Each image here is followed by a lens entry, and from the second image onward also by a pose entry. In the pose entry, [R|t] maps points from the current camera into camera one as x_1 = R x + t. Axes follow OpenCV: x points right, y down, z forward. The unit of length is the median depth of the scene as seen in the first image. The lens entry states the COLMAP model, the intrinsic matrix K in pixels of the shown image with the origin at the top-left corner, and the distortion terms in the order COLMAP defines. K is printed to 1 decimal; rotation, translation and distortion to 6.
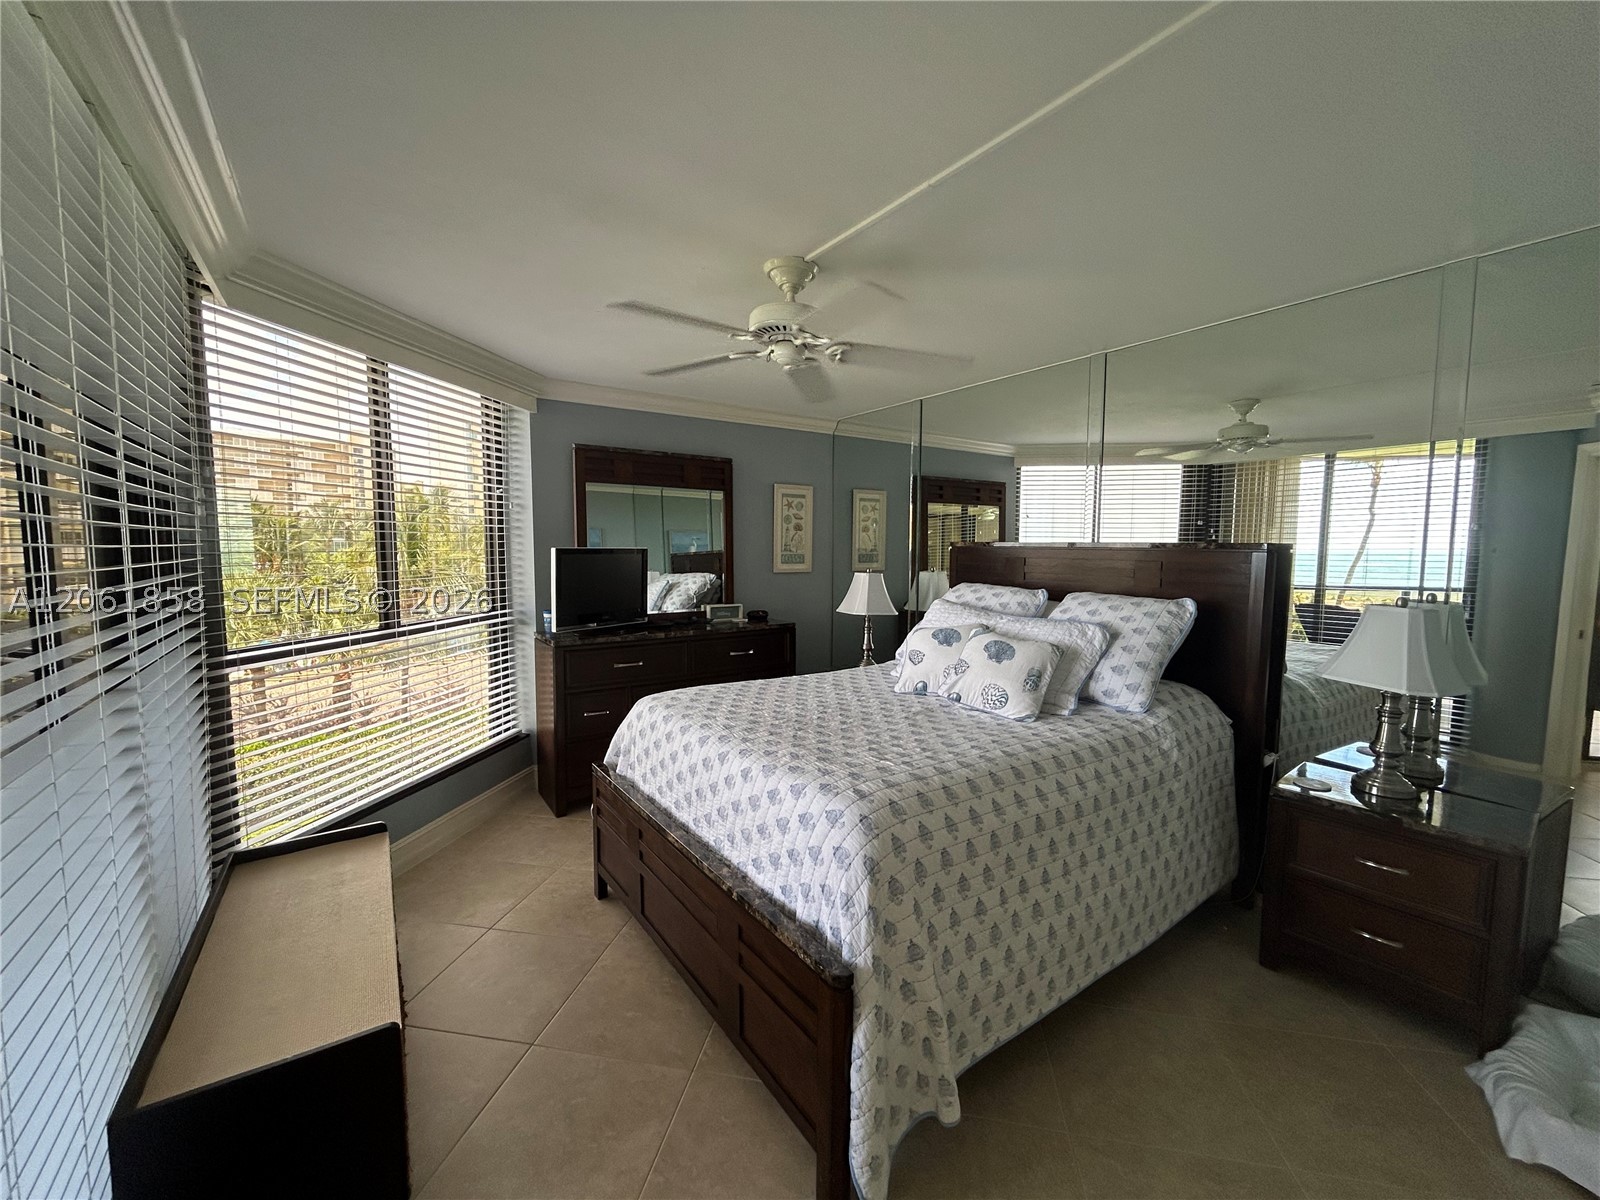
lens RADIAL K [[651.5, 0, 807.2], [0, 651.5, 602.0], [0, 0, 1]] dist [-0.000937, 0.002063]
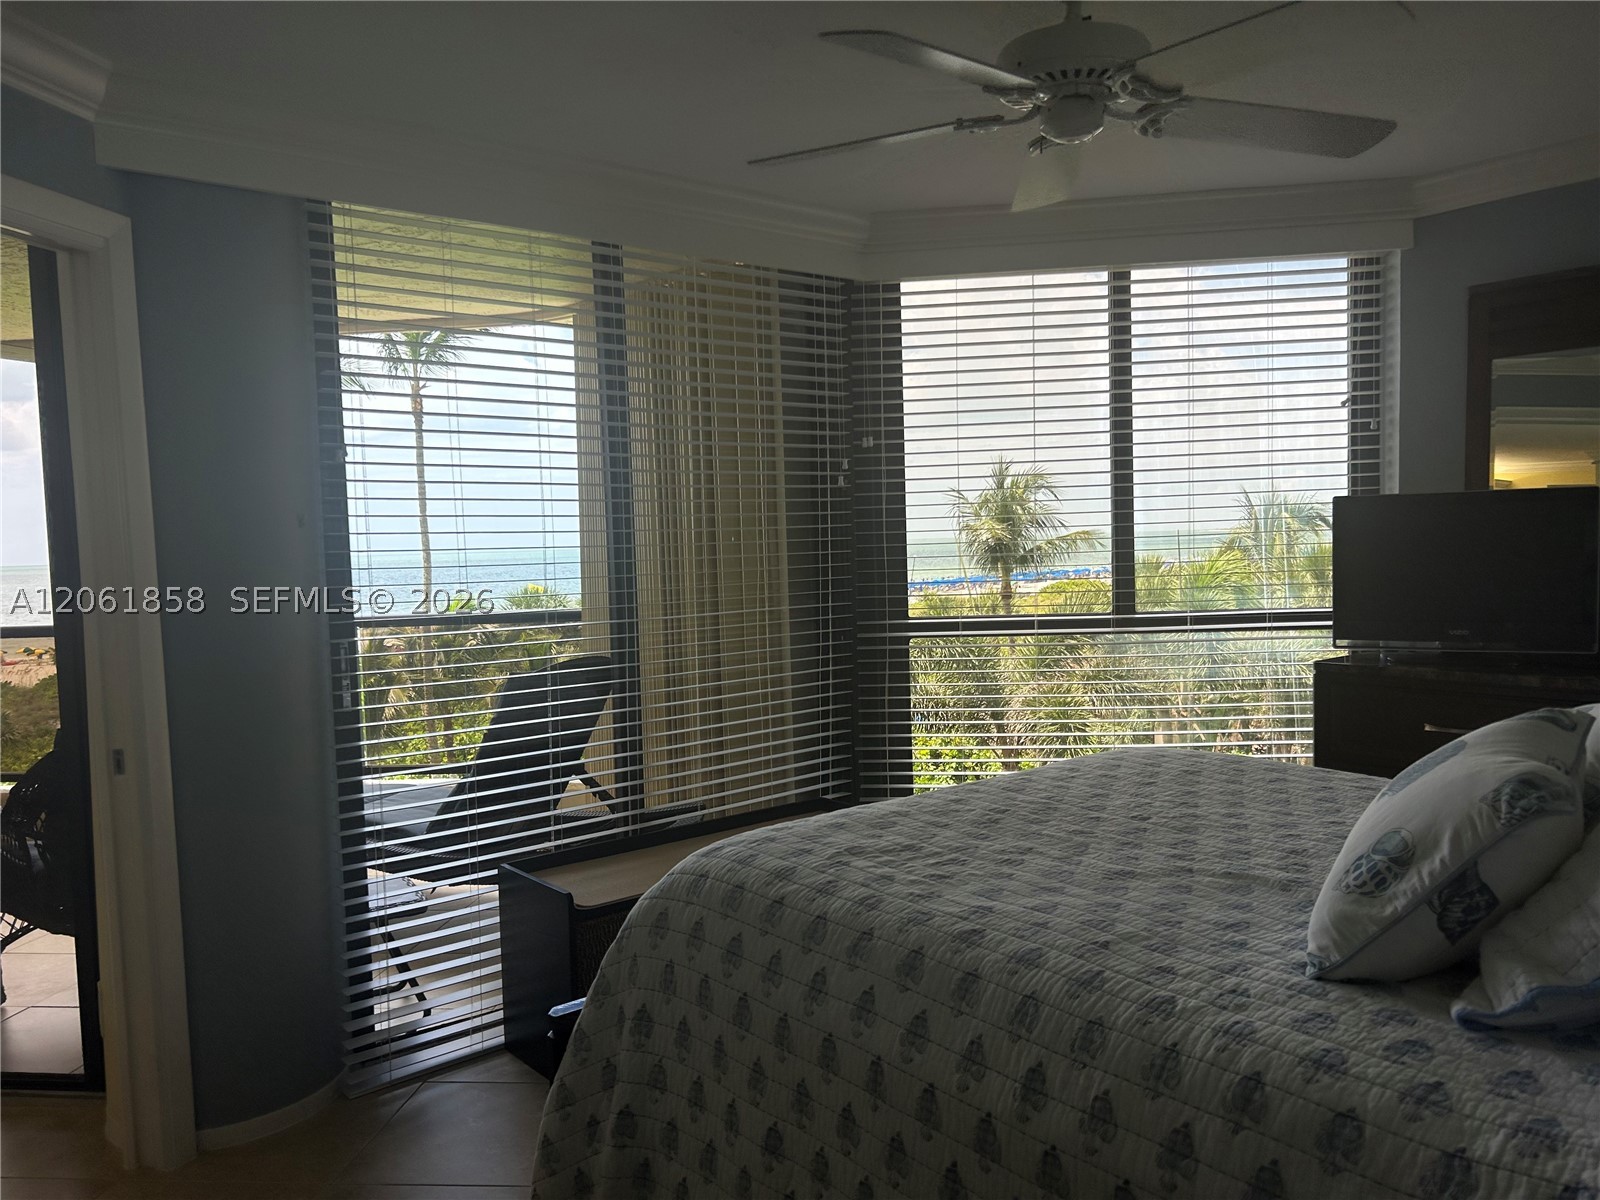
lens RADIAL K [[1207.4, 0, 798.5], [0, 1207.4, 608.7], [0, 0, 1]] dist [0.059014, -0.064220]
pose [[0.069654, 0.051090, -0.996262, 0.851481], [-0.054615, 0.997385, 0.047330, -0.015312], [0.996075, 0.051114, 0.072262, 0.628726]]
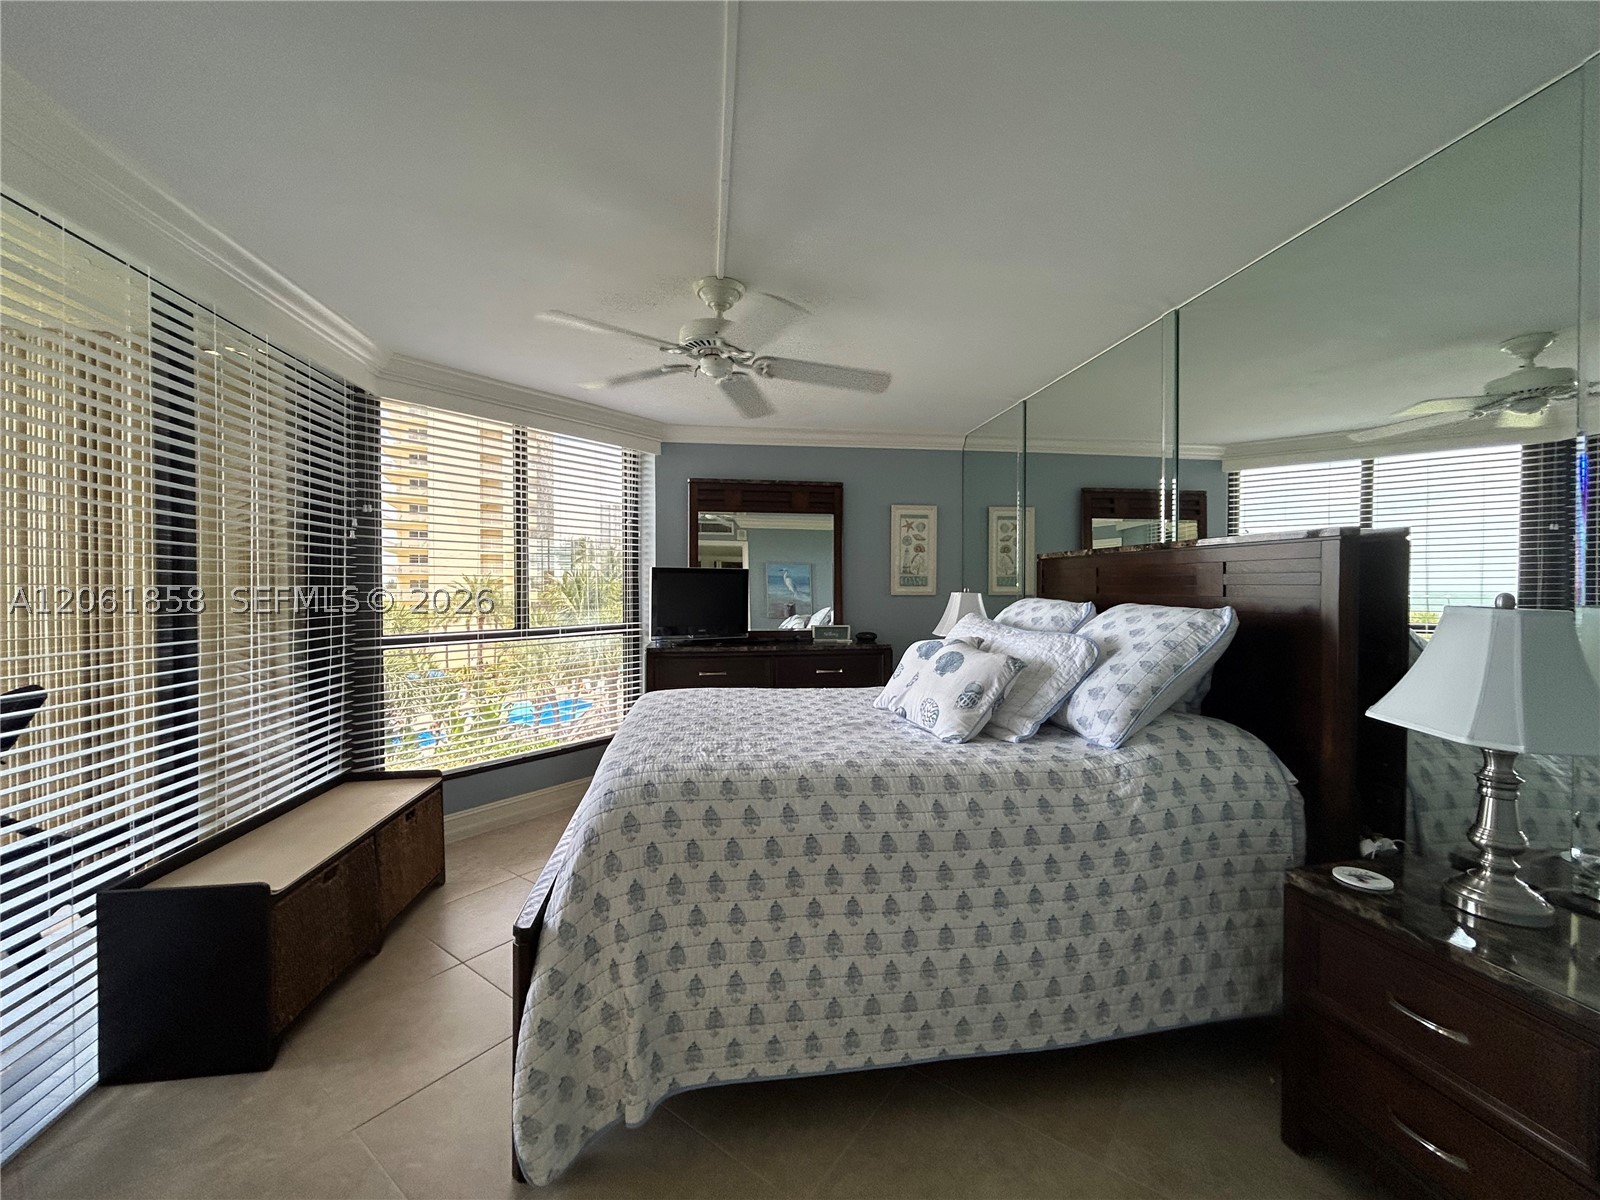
lens RADIAL K [[651.5, 0, 803.0], [0, 651.5, 598.5], [0, 0, 1]] dist [-0.000937, 0.002063]
pose [[0.892735, 0.001647, -0.450579, 0.501825], [-0.033818, 0.997418, -0.063359, 0.050058], [0.449311, 0.071801, 0.890485, 0.121810]]
